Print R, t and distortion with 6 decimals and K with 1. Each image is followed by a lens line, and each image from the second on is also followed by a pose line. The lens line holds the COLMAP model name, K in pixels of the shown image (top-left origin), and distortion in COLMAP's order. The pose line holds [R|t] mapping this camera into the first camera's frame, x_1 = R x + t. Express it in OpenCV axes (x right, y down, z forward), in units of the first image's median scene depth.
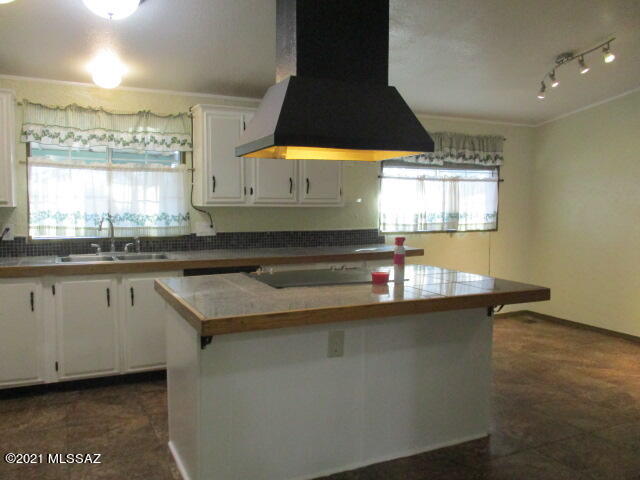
lens RADIAL K [[525.3, 0, 320.0], [0, 525.3, 240.0], [0, 0, 1]] dist [-0.003415, -0.052041]
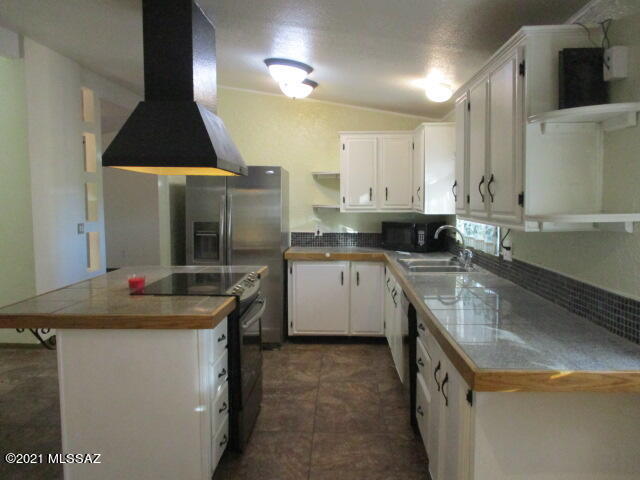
lens RADIAL K [[539.6, 0, 320.0], [0, 539.6, 240.0], [0, 0, 1]] dist [0.000469, -0.002521]
pose [[-0.471758, 0.068714, -0.879046, 0.564380], [-0.049737, 0.993298, 0.104337, -0.101655], [0.880324, 0.092943, -0.465179, 1.119116]]
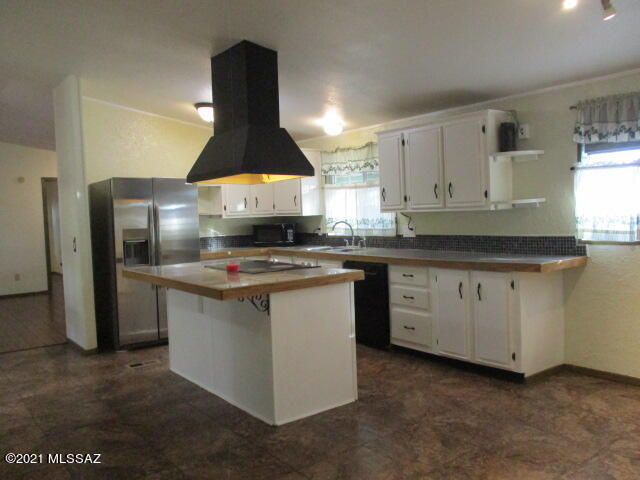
lens RADIAL K [[525.3, 0, 320.0], [0, 525.3, 240.0], [0, 0, 1]] dist [-0.003415, -0.052041]
pose [[0.218985, 0.041559, -0.974843, 0.907982], [-0.024945, 0.999004, 0.036985, -0.040523], [0.975409, 0.016219, 0.219804, 0.543994]]
